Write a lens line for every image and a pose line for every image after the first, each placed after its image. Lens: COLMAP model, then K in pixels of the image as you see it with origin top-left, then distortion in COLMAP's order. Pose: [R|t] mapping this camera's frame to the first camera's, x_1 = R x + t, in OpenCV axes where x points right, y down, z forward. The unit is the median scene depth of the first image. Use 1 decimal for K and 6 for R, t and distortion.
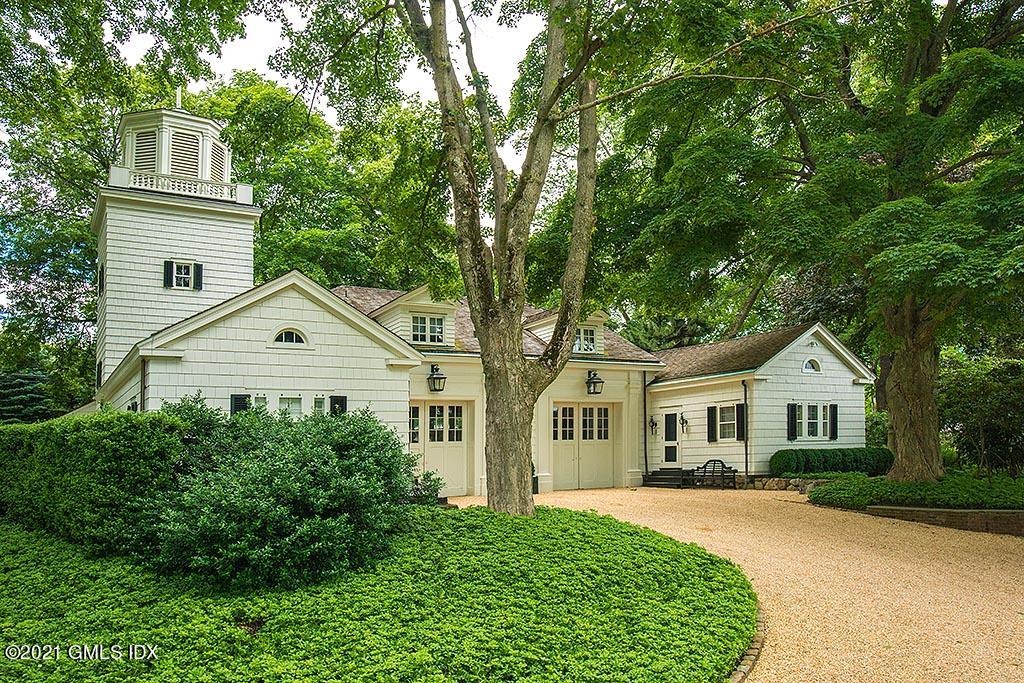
lens RADIAL K [[763.4, 0, 510.9], [0, 763.4, 343.4], [0, 0, 1]] dist [0.030531, 0.000438]
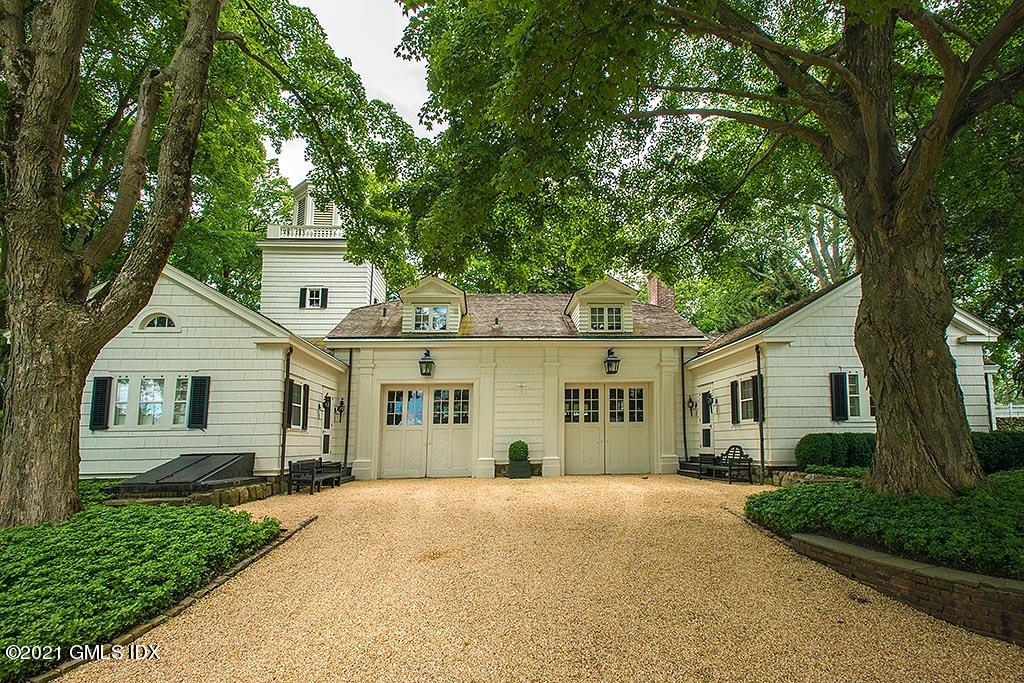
lens RADIAL K [[526.4, 0, 513.2], [0, 526.4, 343.5], [0, 0, 1]] dist [0.001355, 0.000320]
pose [[0.890861, -0.069012, -0.449004, 0.311552], [0.055625, 0.997527, -0.042955, 0.053181], [0.450858, 0.013292, 0.892497, 0.382338]]
